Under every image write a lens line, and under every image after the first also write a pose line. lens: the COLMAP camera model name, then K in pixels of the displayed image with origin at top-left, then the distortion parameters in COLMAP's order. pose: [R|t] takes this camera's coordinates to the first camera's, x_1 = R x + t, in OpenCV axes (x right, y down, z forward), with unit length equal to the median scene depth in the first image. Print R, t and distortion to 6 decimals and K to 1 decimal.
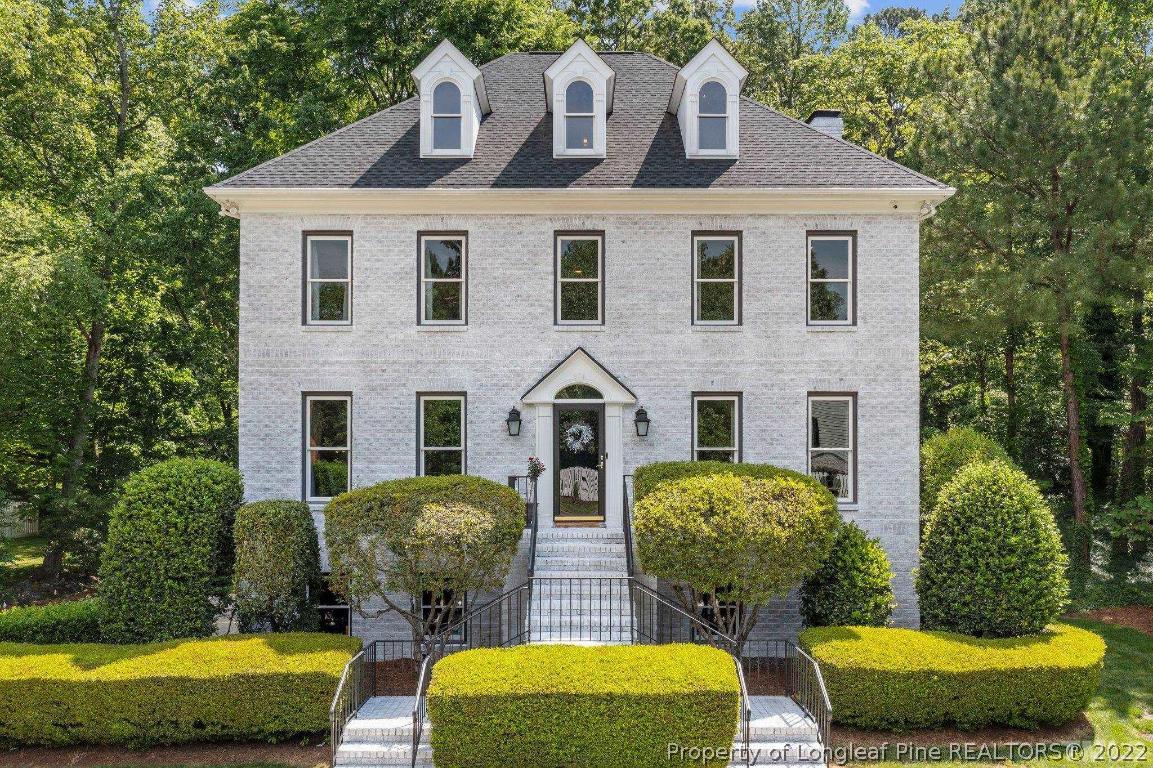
lens RADIAL K [[920.5, 0, 576.6], [0, 920.5, 455.0], [0, 0, 1]] dist [-0.001134, -0.001260]
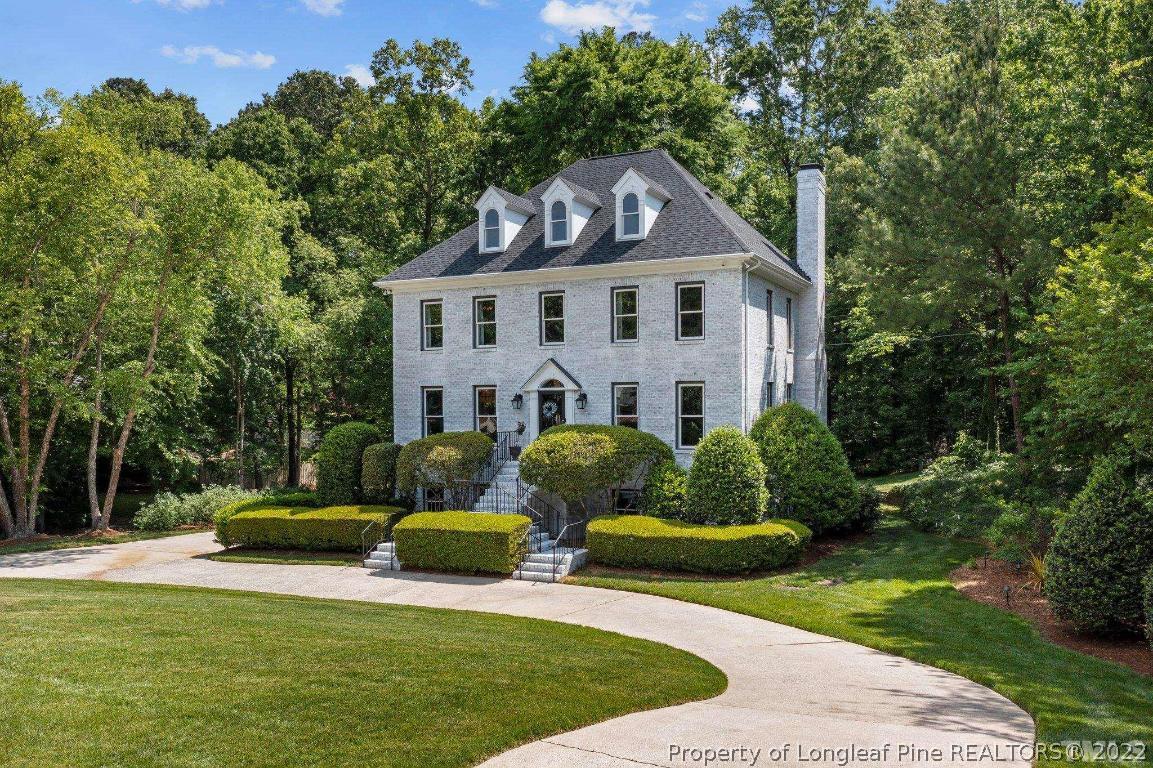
lens RADIAL K [[927.4, 0, 578.5], [0, 927.4, 432.7], [0, 0, 1]] dist [-0.008204, -0.001667]
pose [[0.900444, 0.005526, -0.434936, 0.813177], [0.004972, 0.999723, 0.022996, -0.016459], [0.434943, -0.022869, 0.900167, -0.561647]]
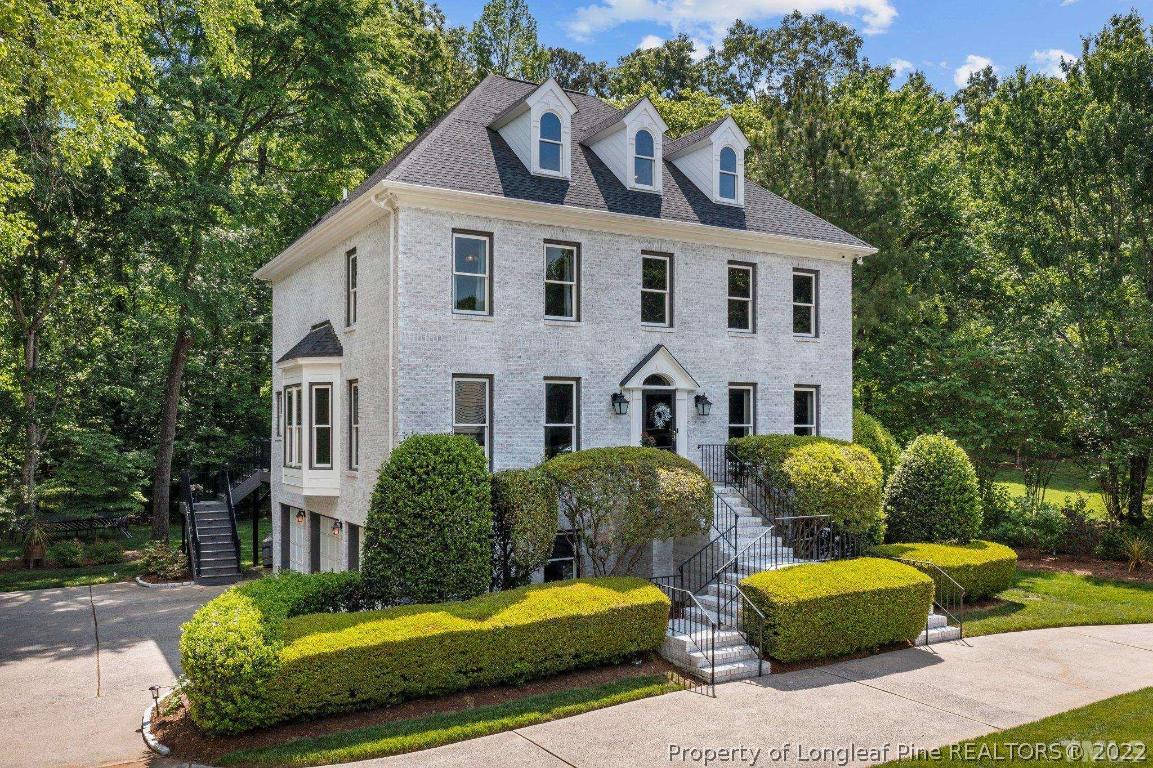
lens RADIAL K [[914.0, 0, 569.5], [0, 914.0, 426.8], [0, 0, 1]] dist [-0.006296, -0.001283]
pose [[0.866973, -0.000443, 0.498355, -0.723504], [0.004252, 0.999970, -0.006507, 0.002853], [-0.498337, 0.007760, 0.866949, -0.019052]]
